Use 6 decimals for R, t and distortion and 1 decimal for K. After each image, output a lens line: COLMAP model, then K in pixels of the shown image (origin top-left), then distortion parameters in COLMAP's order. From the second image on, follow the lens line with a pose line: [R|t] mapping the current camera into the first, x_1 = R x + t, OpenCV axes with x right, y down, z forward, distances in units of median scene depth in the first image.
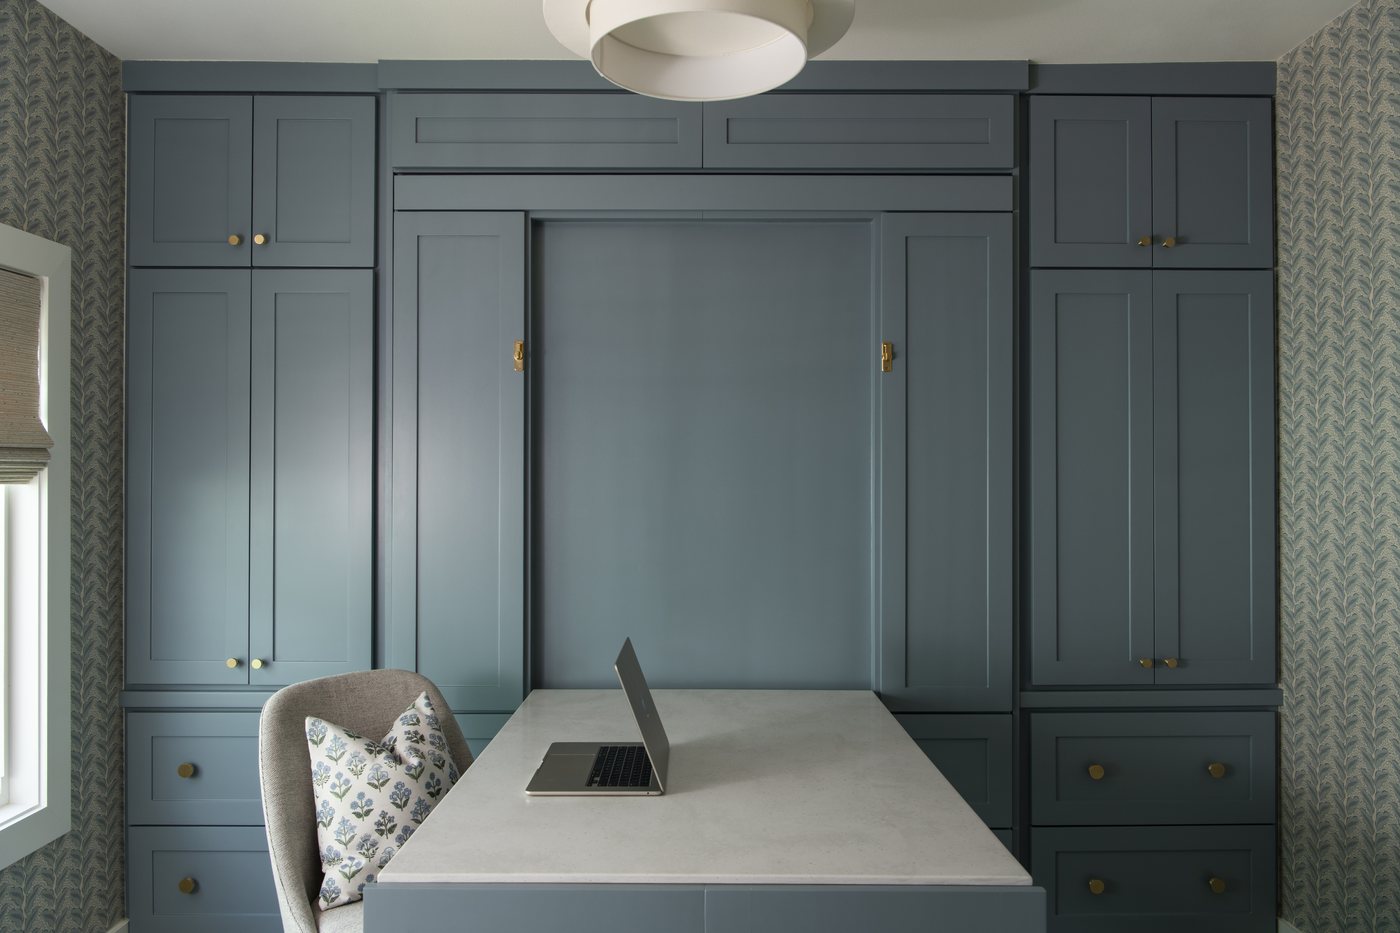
lens RADIAL K [[1046.3, 0, 700.0], [0, 1046.3, 466.5], [0, 0, 1]] dist [-0.012032, 0.000121]
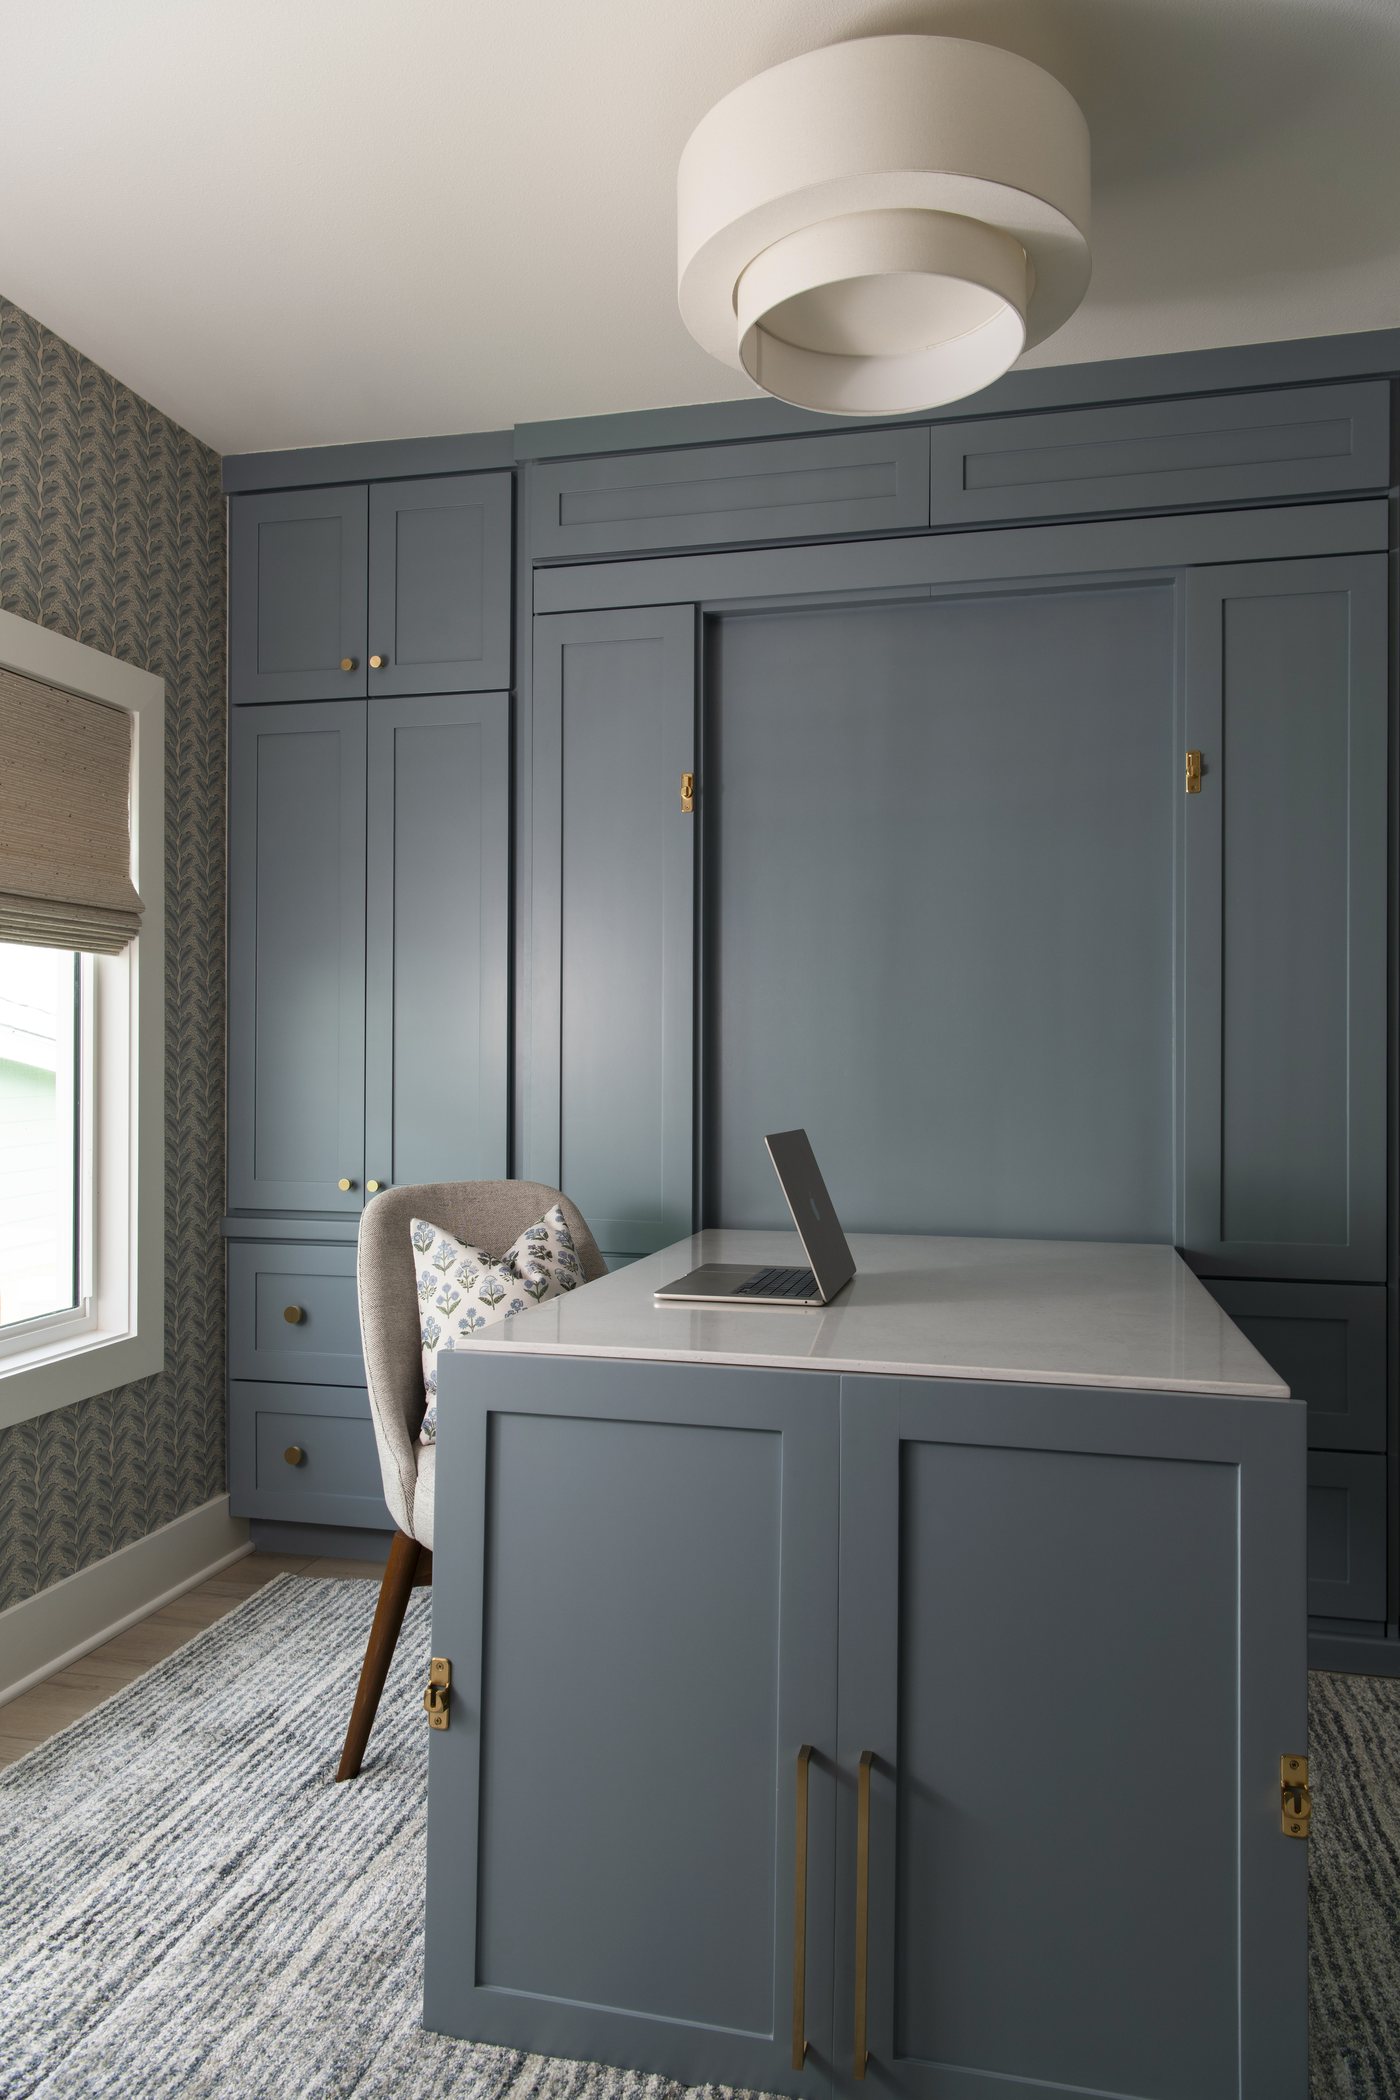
lens RADIAL K [[1475.7, 0, 654.9], [0, 1475.7, 1051.4], [0, 0, 1]] dist [0.006342, 0.000624]
pose [[0.968770, 0.003469, -0.247937, 0.077340], [-0.002318, 0.999985, 0.004935, 0.083123], [0.247950, -0.004206, 0.968764, -0.061701]]
